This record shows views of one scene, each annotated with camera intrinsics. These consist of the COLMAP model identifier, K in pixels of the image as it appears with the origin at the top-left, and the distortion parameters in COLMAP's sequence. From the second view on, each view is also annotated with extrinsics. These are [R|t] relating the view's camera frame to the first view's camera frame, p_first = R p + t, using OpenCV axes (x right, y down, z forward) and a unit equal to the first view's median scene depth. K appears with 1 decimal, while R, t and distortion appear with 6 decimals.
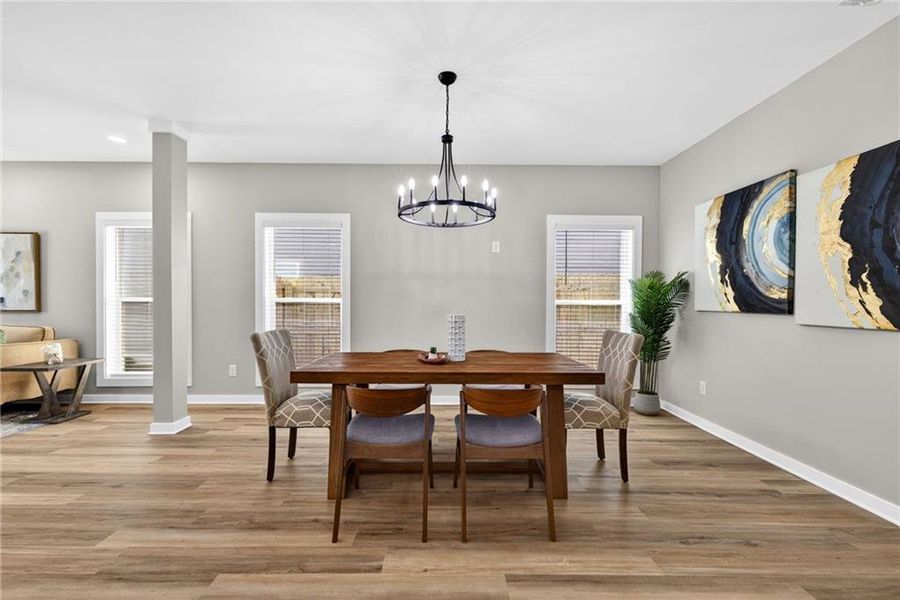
lens RADIAL K [[378.2, 0, 448.0], [0, 378.2, 306.7], [0, 0, 1]] dist [0.000492, 0.000179]
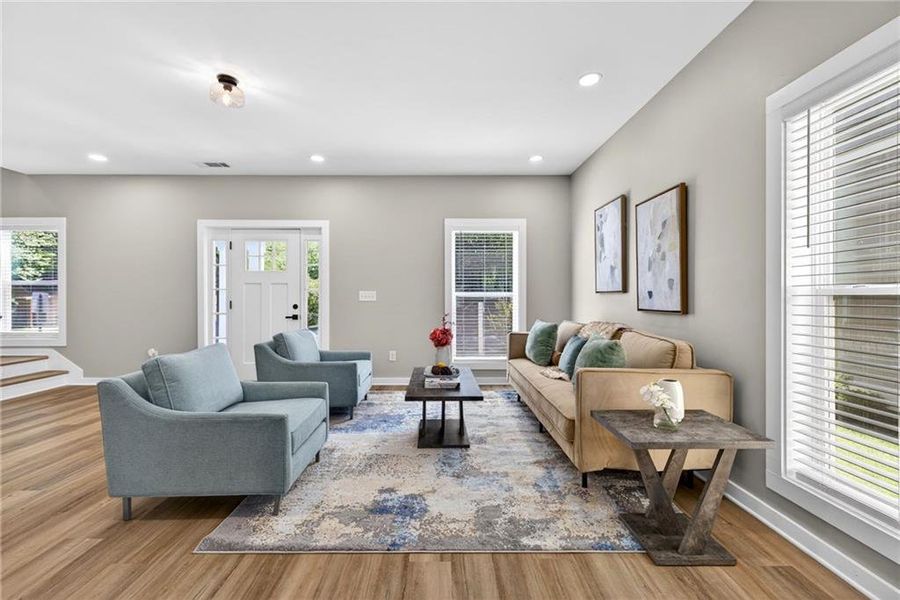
lens RADIAL K [[376.3, 0, 447.7], [0, 376.3, 299.6], [0, 0, 1]] dist [0.002060, -0.000119]
pose [[-0.000067, 0.002095, -0.999998, -0.571216], [-0.009322, 0.999954, 0.002095, -0.008528], [0.999957, 0.009322, -0.000047, 0.736121]]
